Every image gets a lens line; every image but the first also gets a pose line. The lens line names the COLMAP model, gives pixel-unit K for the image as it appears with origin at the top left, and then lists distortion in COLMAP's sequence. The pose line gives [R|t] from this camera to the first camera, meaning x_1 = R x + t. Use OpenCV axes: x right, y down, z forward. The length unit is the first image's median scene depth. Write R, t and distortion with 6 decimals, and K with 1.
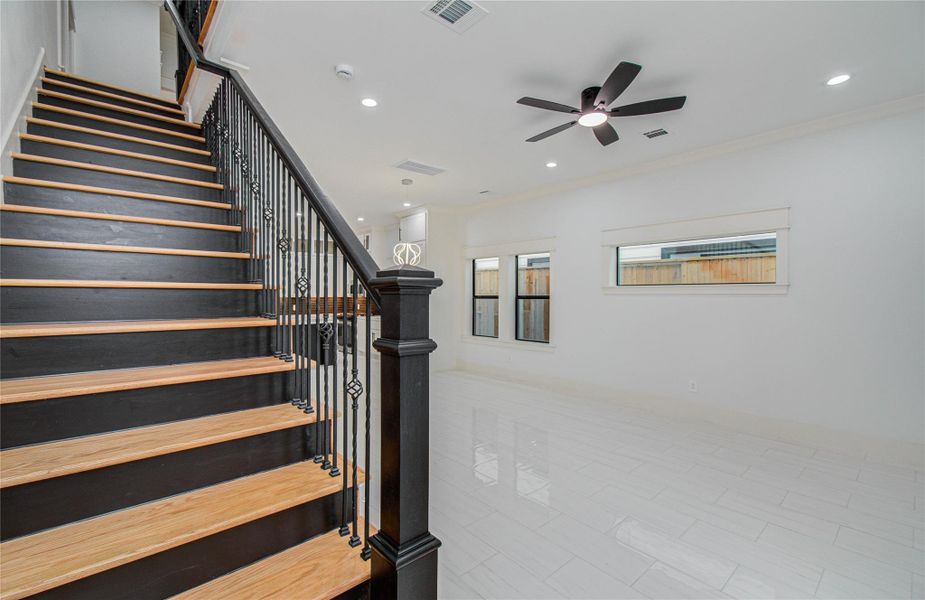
lens RADIAL K [[403.6, 0, 460.8], [0, 403.6, 295.9], [0, 0, 1]] dist [-0.000216, 0.000162]
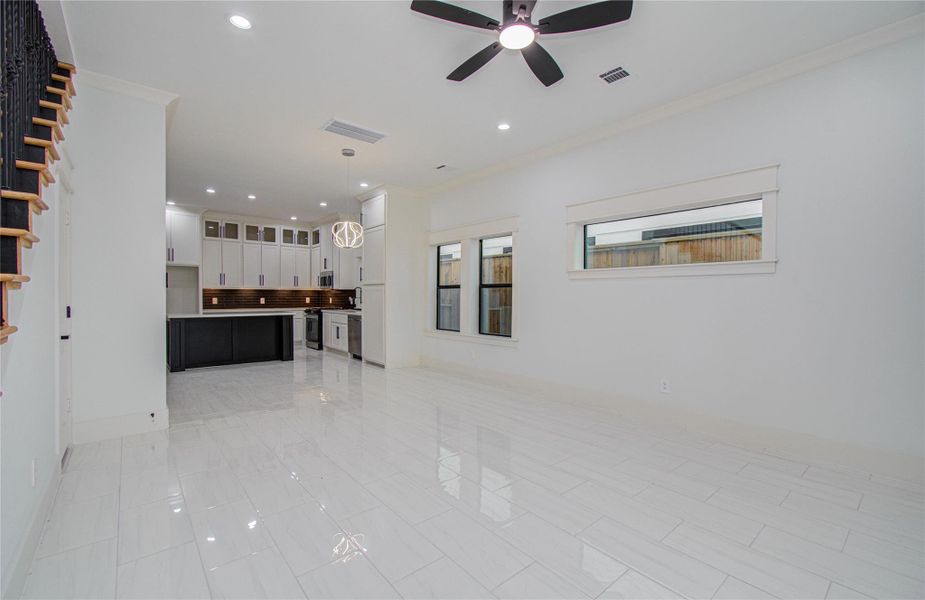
lens RADIAL K [[402.2, 0, 462.5], [0, 402.2, 300.0], [0, 0, 1]] dist [0.000267, 0.000186]
pose [[0.999957, 0.004365, -0.008134, 0.115985], [-0.004296, 0.999954, 0.008521, 0.028580], [0.008171, -0.008485, 0.999931, 0.114710]]
